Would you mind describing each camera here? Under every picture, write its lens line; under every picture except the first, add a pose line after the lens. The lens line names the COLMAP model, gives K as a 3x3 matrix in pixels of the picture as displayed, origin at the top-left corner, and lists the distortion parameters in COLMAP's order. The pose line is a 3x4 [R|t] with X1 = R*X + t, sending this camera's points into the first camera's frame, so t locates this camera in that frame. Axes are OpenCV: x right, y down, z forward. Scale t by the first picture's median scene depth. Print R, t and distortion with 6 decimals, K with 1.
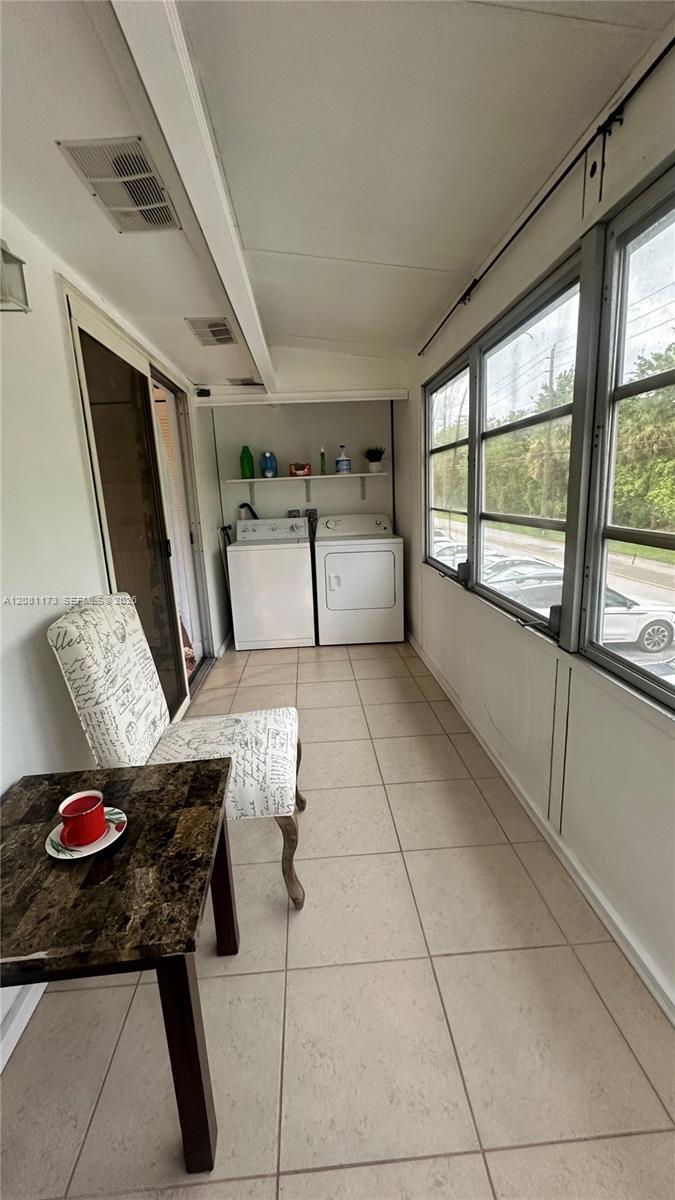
lens RADIAL K [[476.1, 0, 337.2], [0, 476.1, 596.1], [0, 0, 1]] dist [0.001263, -0.000033]
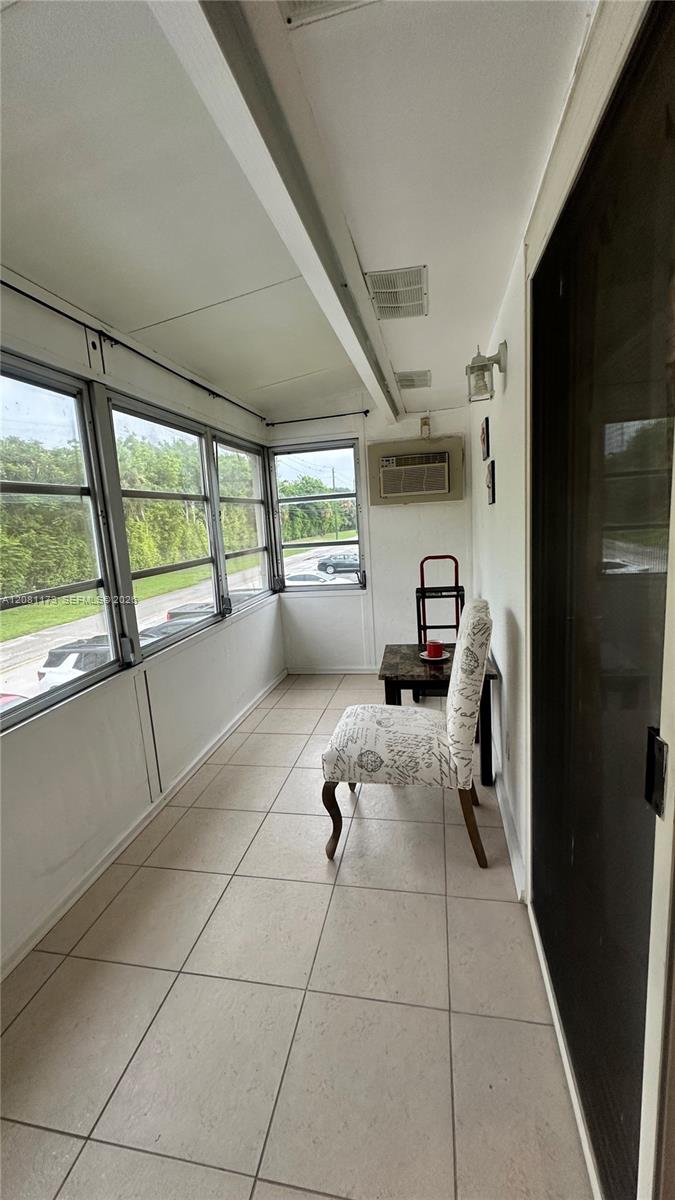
lens RADIAL K [[476.1, 0, 337.3], [0, 476.1, 599.3], [0, 0, 1]] dist [0.001263, -0.000033]
pose [[-0.958452, 0.059742, 0.278926, -0.537928], [0.158531, 0.924467, 0.346740, -0.507682], [-0.237143, 0.376553, -0.895528, 2.314161]]
